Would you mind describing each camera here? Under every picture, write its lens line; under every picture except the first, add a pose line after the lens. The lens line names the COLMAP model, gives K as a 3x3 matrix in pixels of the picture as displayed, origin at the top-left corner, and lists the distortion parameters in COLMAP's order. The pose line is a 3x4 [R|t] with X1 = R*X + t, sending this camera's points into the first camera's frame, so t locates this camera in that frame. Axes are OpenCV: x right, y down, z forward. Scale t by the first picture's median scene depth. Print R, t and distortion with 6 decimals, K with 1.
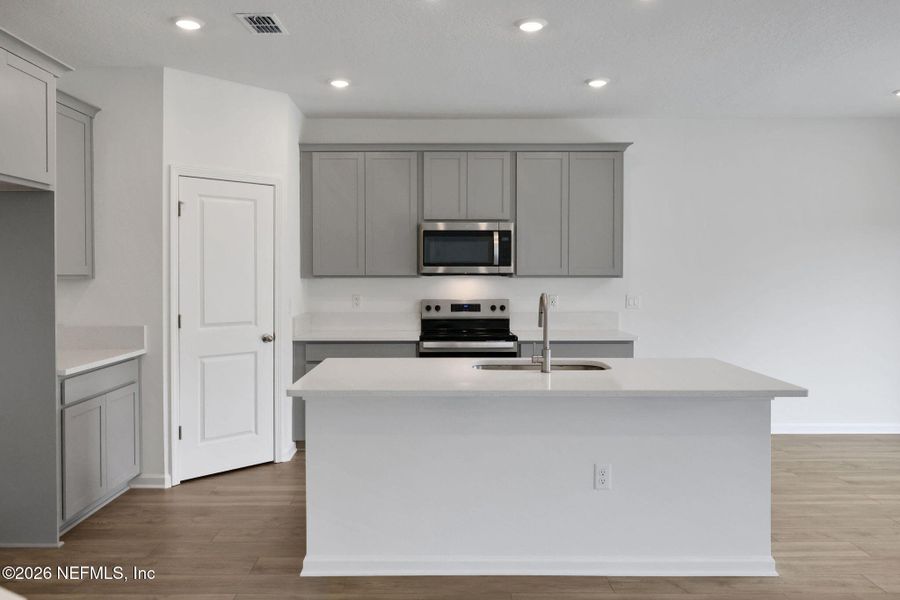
lens RADIAL K [[733.8, 0, 466.6], [0, 733.8, 277.9], [0, 0, 1]] dist [0.019274, -0.013237]
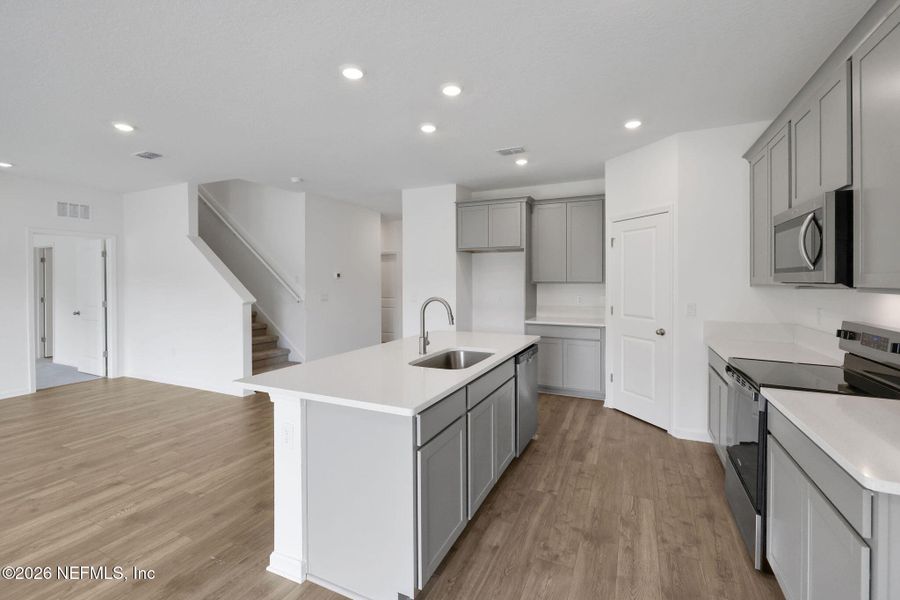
lens RADIAL K [[386.4, 0, 434.6], [0, 386.4, 280.6], [0, 0, 1]] dist [0.002426, 0.000309]
pose [[-0.490423, 0.002023, -0.871482, 0.470975], [-0.007090, 0.999955, 0.006311, -0.008374], [0.871456, 0.009274, -0.490387, 0.900363]]
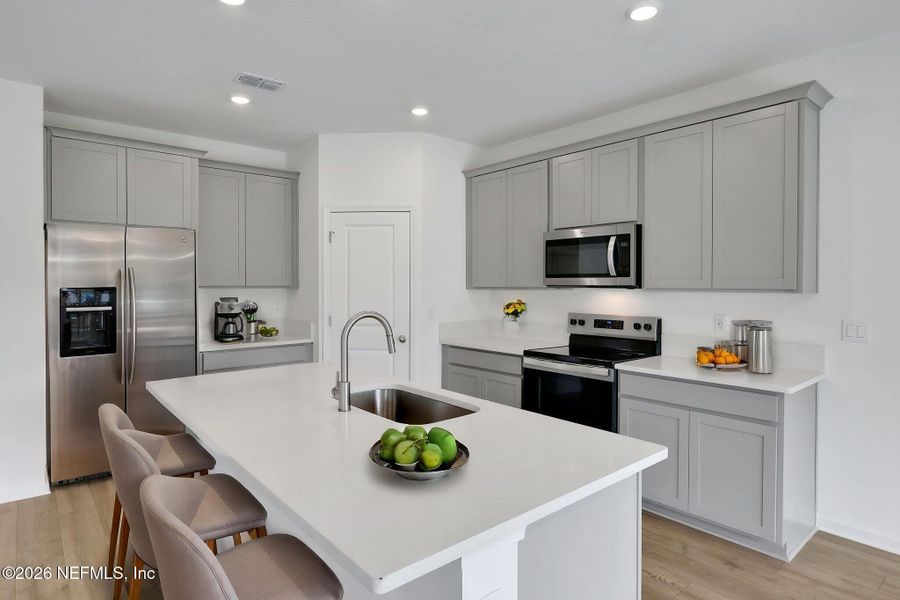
lens RADIAL K [[505.7, 0, 433.2], [0, 505.7, 293.4], [0, 0, 1]] dist [-0.038207, -0.001219]
pose [[0.609225, 0.014807, -0.792859, 0.378934], [-0.008158, 0.999890, 0.012405, -0.002813], [0.792956, -0.001089, 0.609278, 0.490393]]
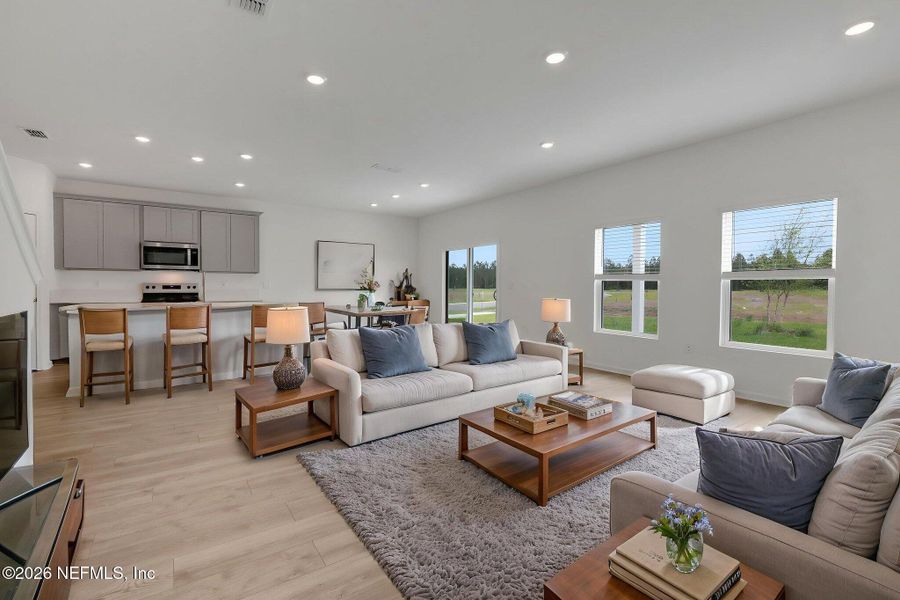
lens RADIAL K [[386.4, 0, 451.9], [0, 386.4, 289.3], [0, 0, 1]] dist [0.002426, 0.000309]
pose [[0.827531, -0.004131, 0.561404, 0.040724], [0.003521, 0.999991, 0.002167, 0.050423], [-0.561409, 0.000184, 0.827539, -0.304526]]
